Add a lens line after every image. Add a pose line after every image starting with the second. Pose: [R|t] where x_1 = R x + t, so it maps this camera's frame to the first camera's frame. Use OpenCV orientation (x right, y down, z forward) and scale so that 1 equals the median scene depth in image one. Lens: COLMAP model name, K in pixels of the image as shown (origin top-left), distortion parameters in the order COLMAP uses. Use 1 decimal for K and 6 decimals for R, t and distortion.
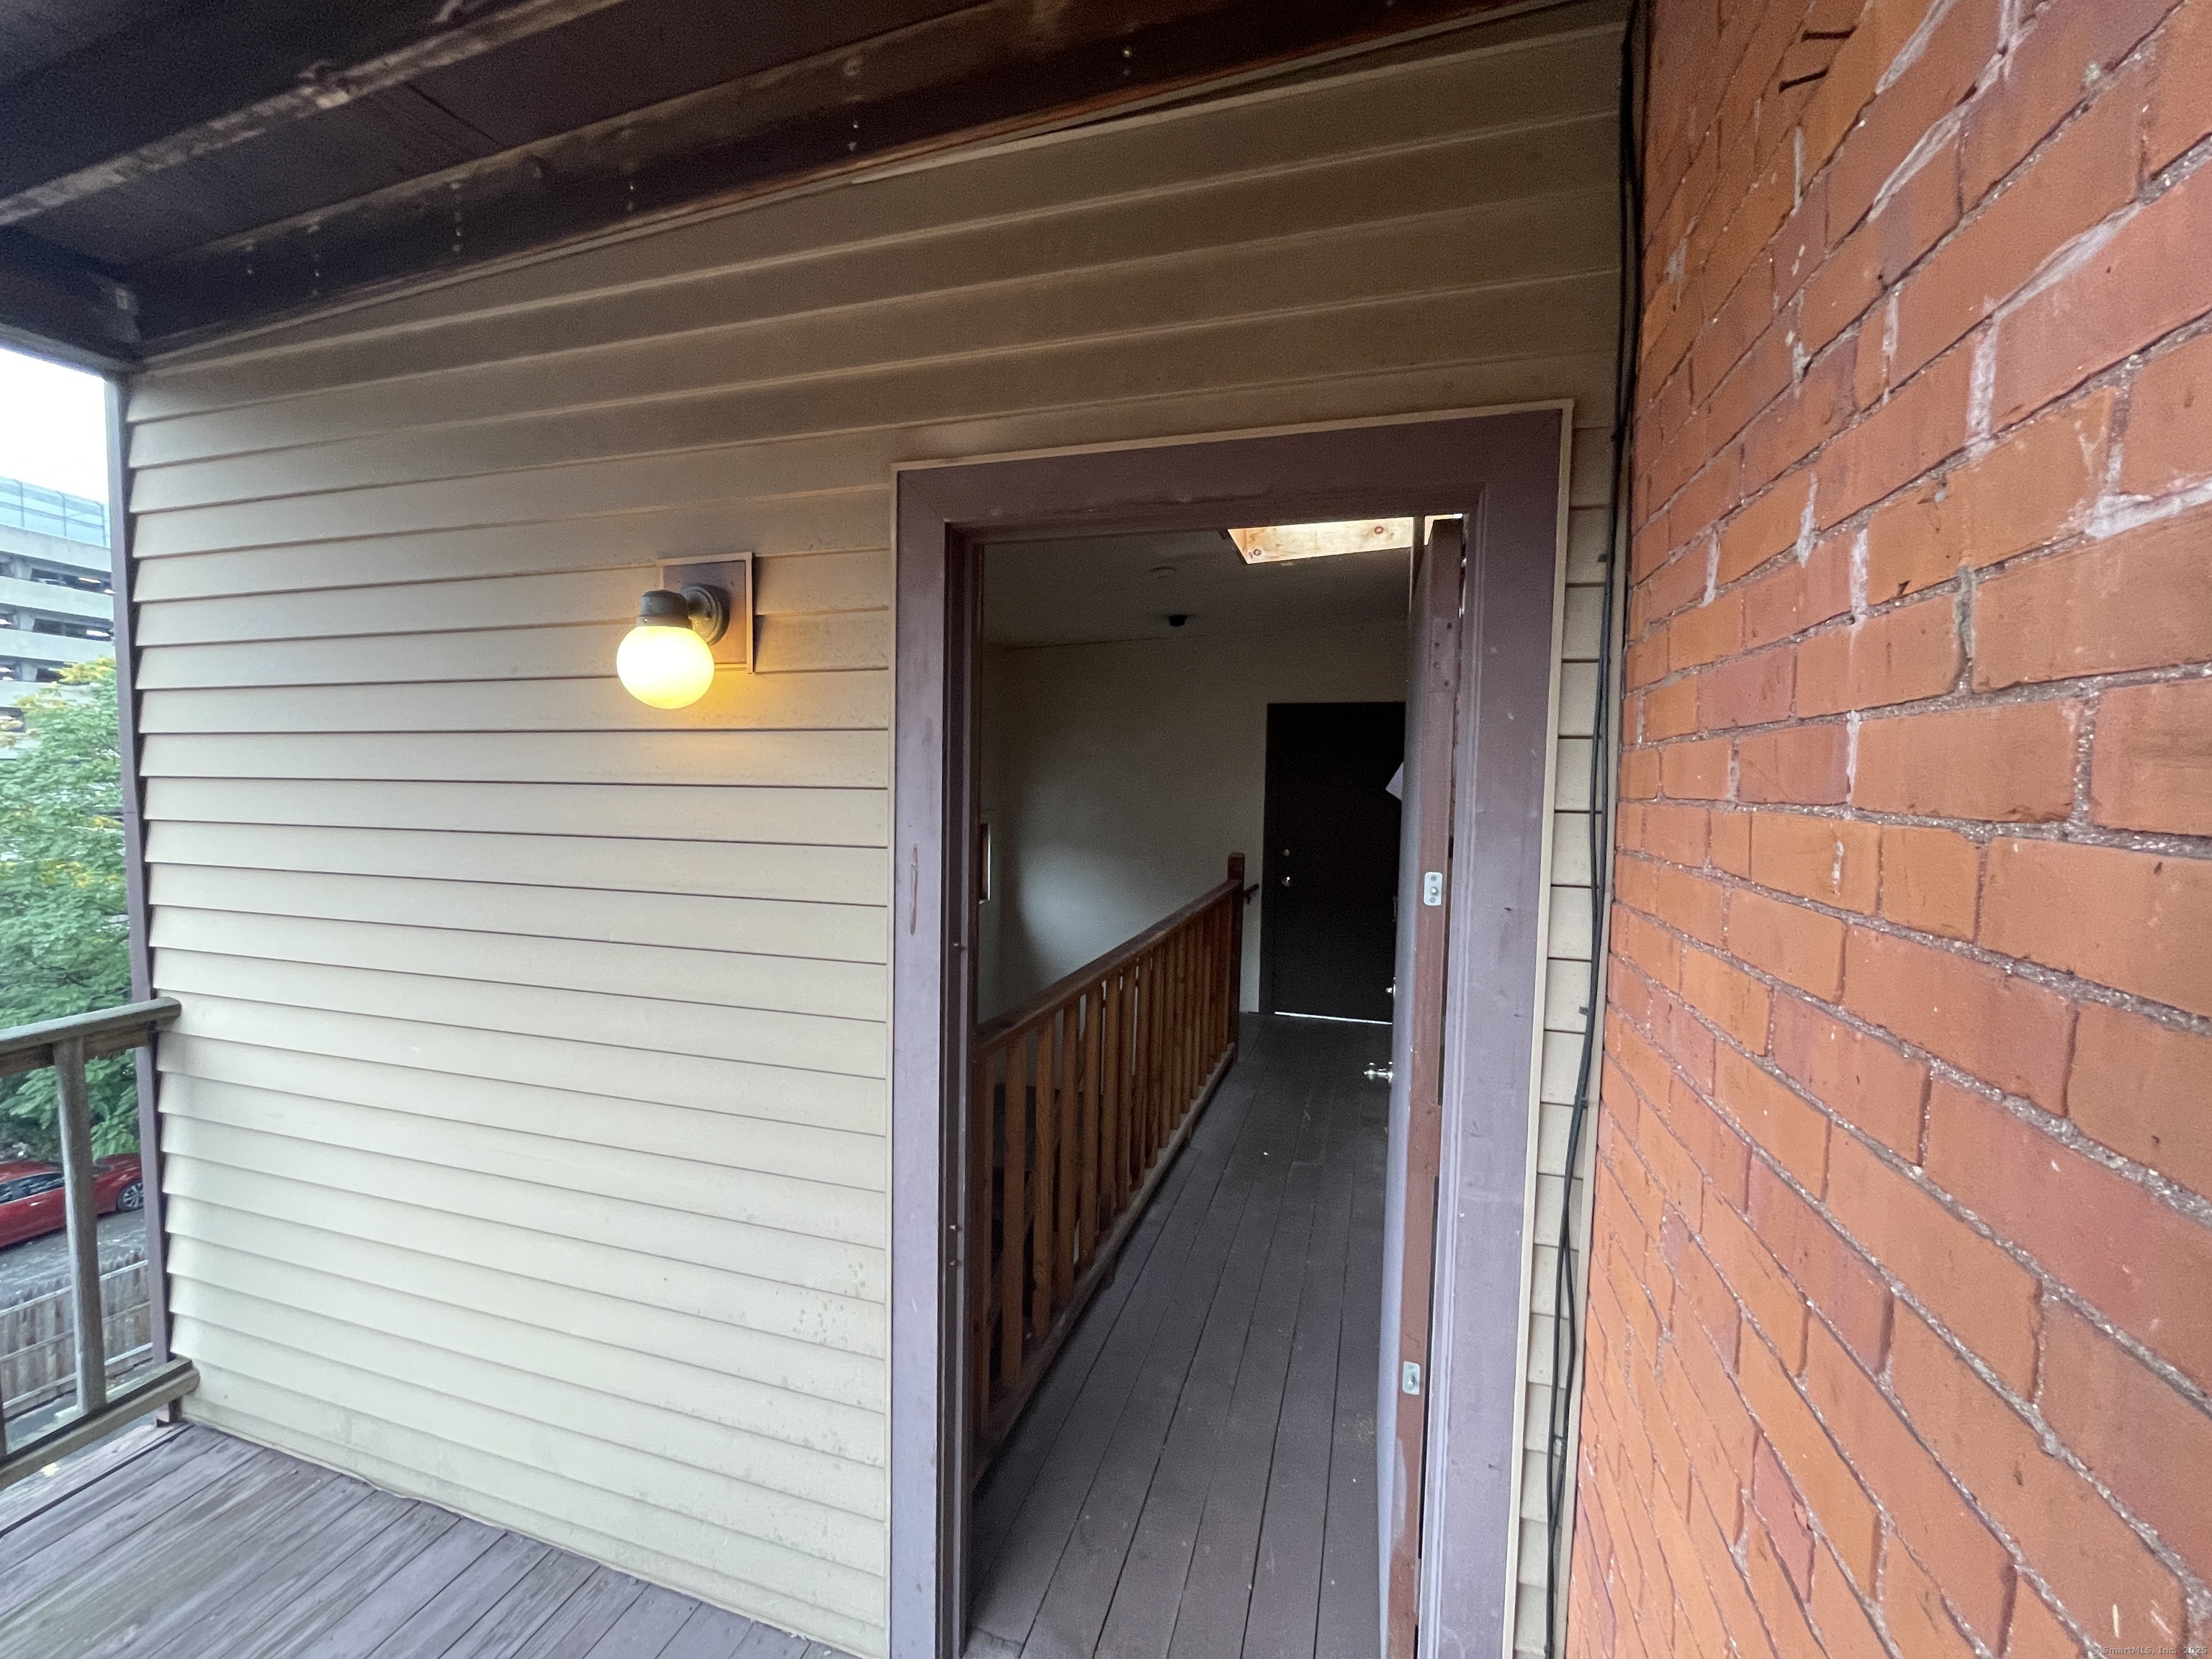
lens RADIAL K [[891.3, 0, 1105.7], [0, 891.3, 828.5], [0, 0, 1]] dist [-0.002912, -0.000214]
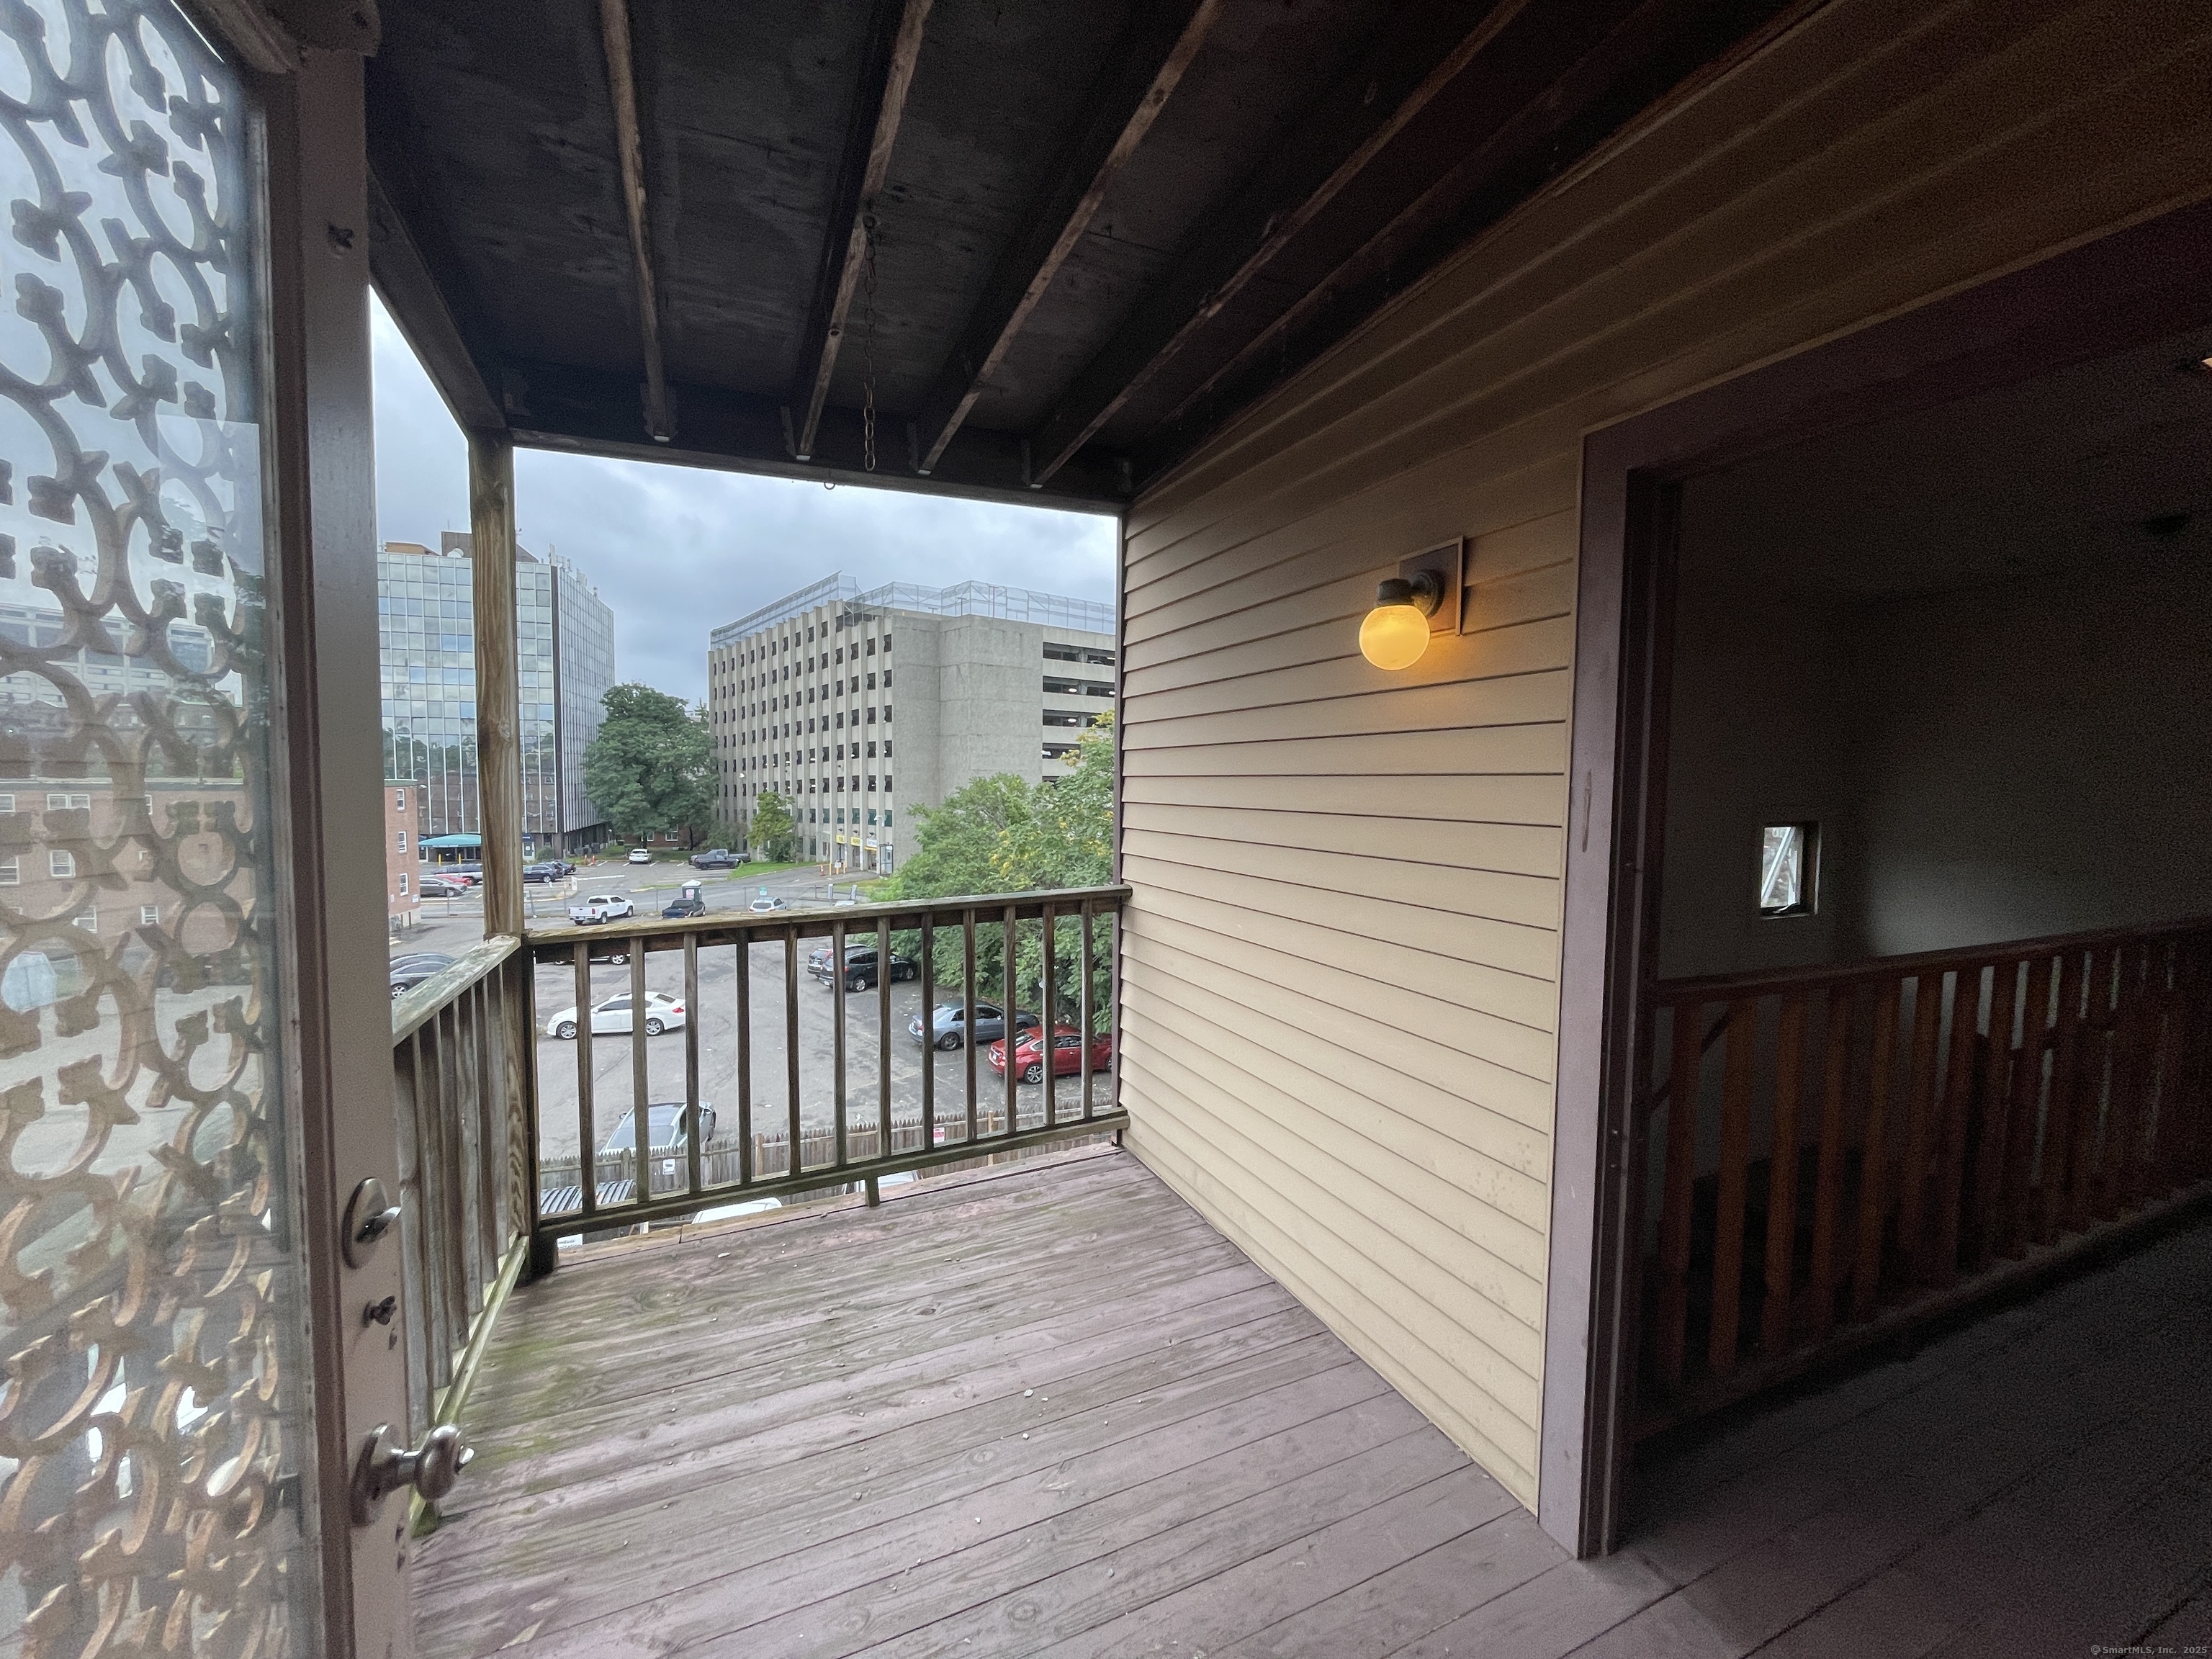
lens RADIAL K [[891.3, 0, 1114.0], [0, 891.3, 834.9], [0, 0, 1]] dist [-0.002912, -0.000214]
pose [[0.664725, 0.037577, -0.746142, 0.201055], [-0.043602, 0.998983, 0.011466, 0.101161], [0.745814, 0.024911, 0.665688, -0.155736]]
